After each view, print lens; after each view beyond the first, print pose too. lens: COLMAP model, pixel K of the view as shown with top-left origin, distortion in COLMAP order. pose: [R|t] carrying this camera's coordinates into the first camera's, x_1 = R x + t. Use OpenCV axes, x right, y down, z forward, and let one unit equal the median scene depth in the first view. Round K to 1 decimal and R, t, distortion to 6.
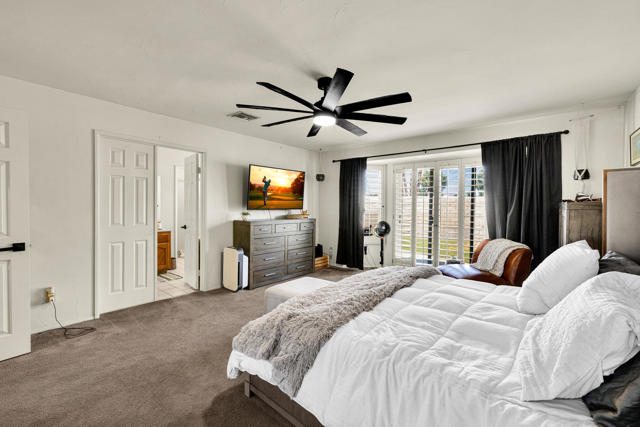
lens RADIAL K [[270.5, 0, 314.4], [0, 270.5, 207.4], [0, 0, 1]] dist [-0.001820, -0.000265]
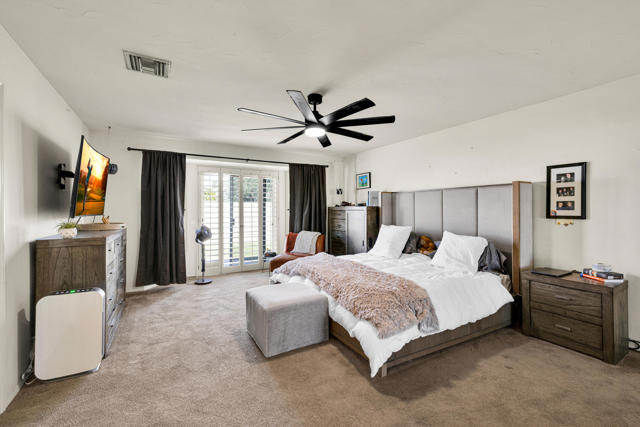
lens RADIAL K [[270.5, 0, 314.4], [0, 270.5, 207.4], [0, 0, 1]] dist [-0.001820, -0.000265]
pose [[0.348050, -0.000257, 0.937476, -0.554693], [0.013152, 0.999903, -0.004609, -0.001959], [-0.937384, 0.013934, 0.348020, 0.343364]]
